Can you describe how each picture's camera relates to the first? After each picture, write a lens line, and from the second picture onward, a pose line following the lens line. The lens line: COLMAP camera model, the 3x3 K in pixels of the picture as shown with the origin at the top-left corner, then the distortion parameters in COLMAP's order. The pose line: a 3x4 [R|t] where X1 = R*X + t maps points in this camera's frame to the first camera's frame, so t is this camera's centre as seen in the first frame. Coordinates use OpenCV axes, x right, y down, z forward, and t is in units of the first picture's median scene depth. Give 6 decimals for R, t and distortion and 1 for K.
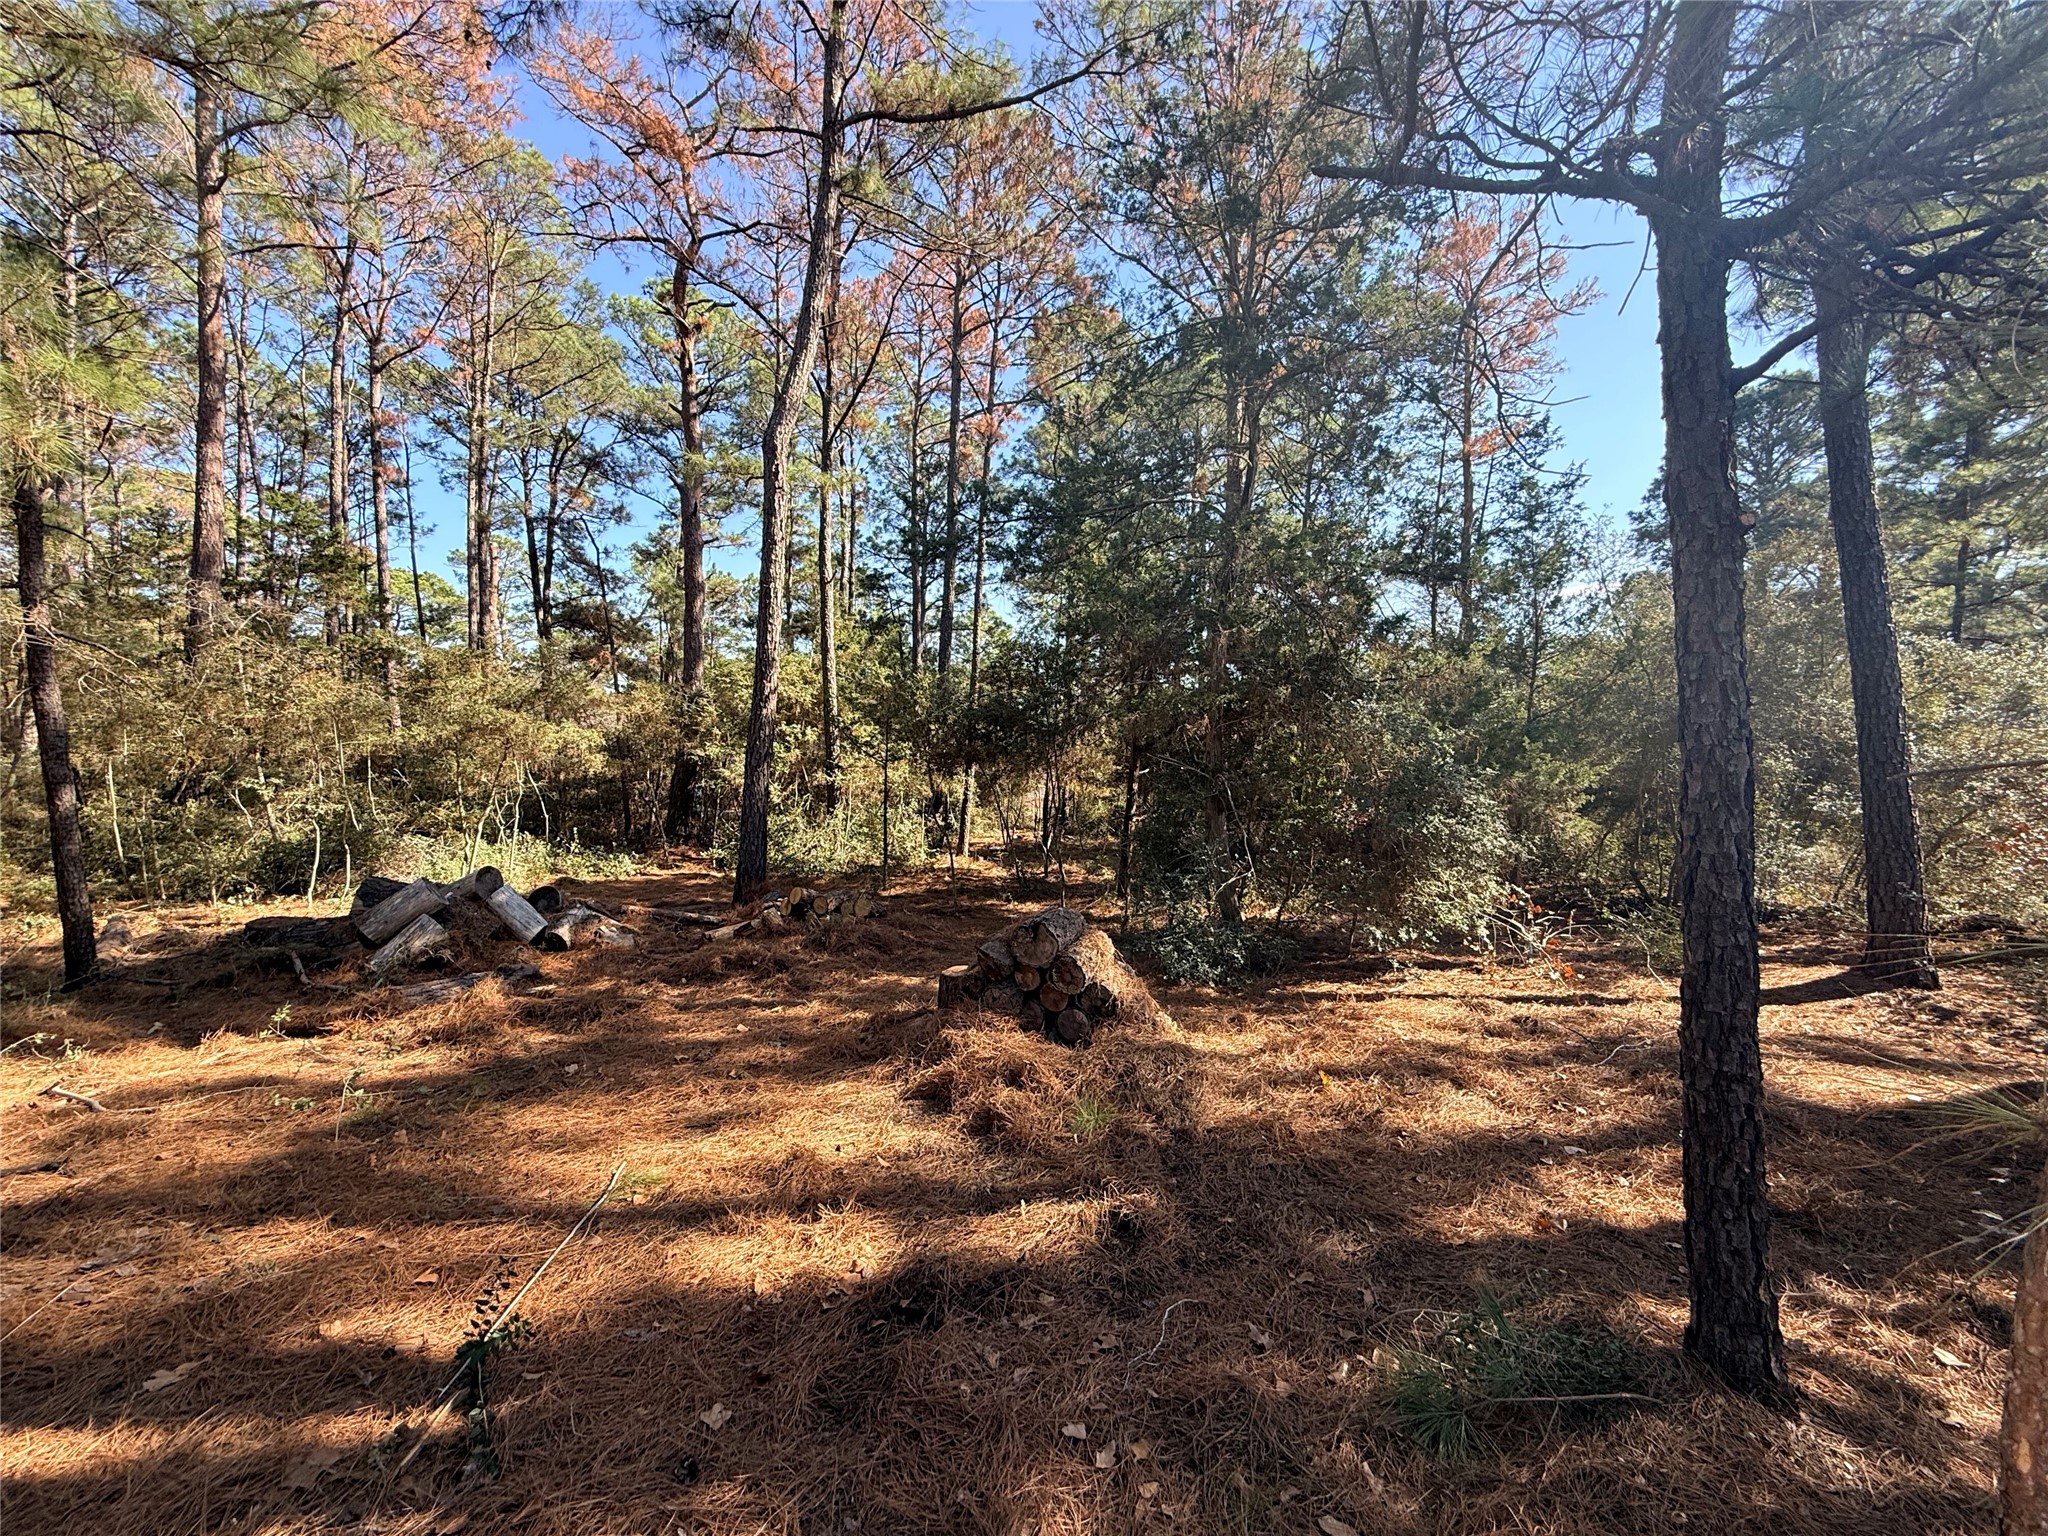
lens RADIAL K [[806.1, 0, 1028.3], [0, 806.1, 772.4], [0, 0, 1]] dist [-0.000842, 0.000610]
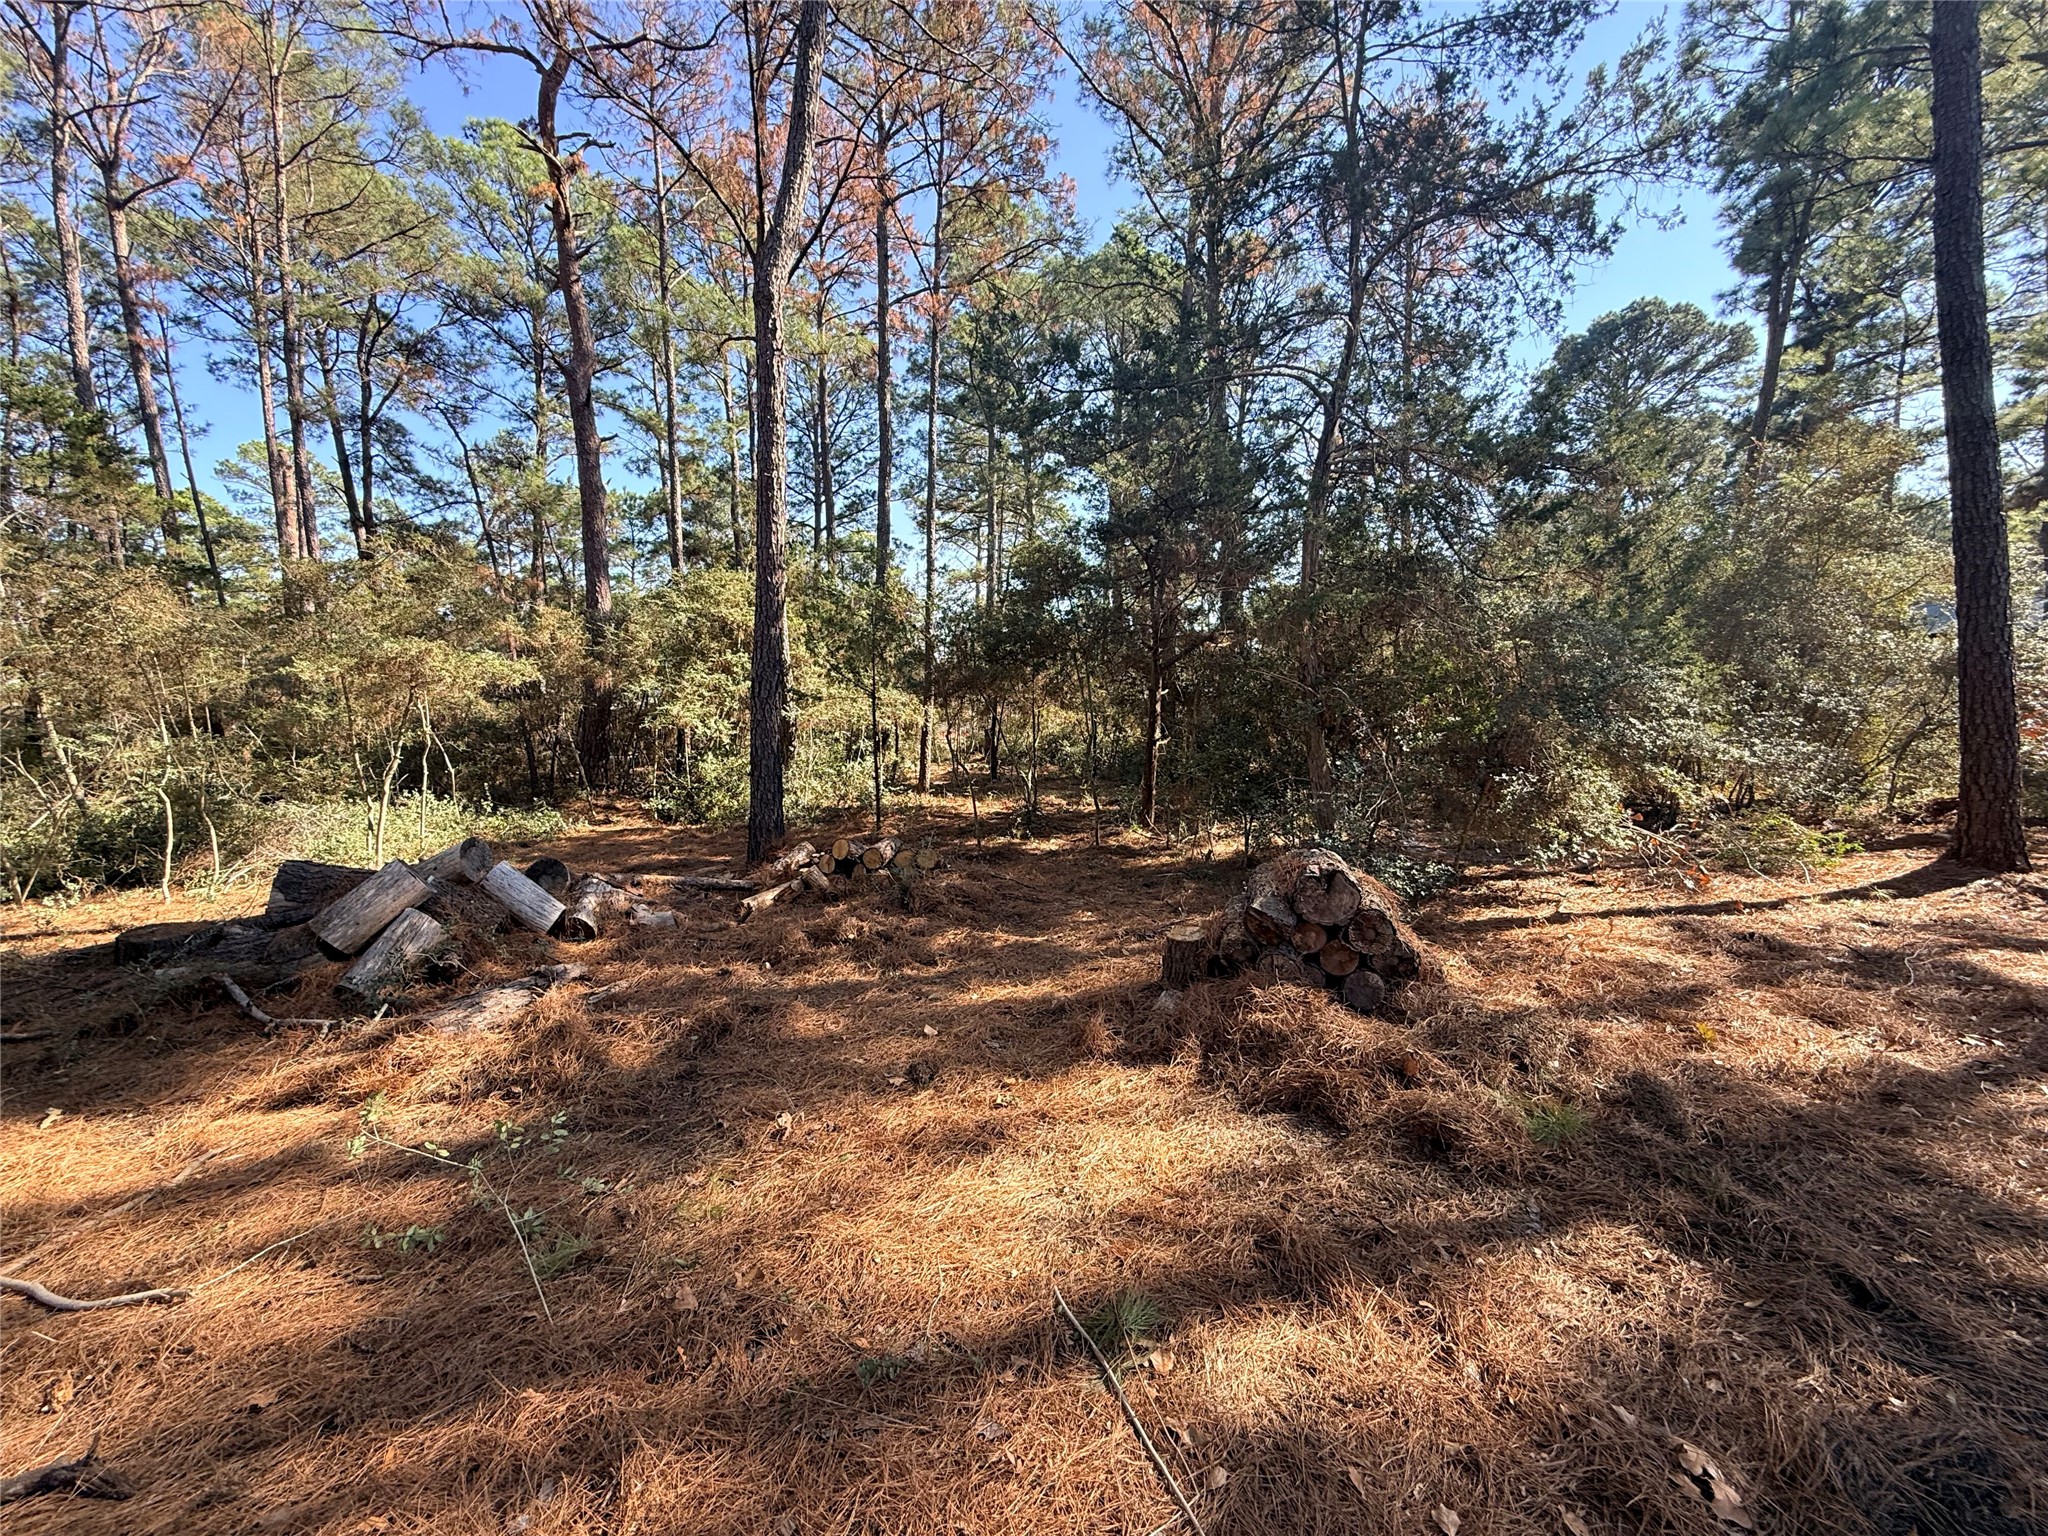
lens RADIAL K [[806.1, 0, 1028.3], [0, 806.1, 772.4], [0, 0, 1]] dist [-0.000842, 0.000610]
pose [[0.987232, -0.047473, 0.152050, -0.105283], [0.034142, 0.995436, 0.089116, 0.001932], [-0.155587, -0.082787, 0.984347, 0.069534]]
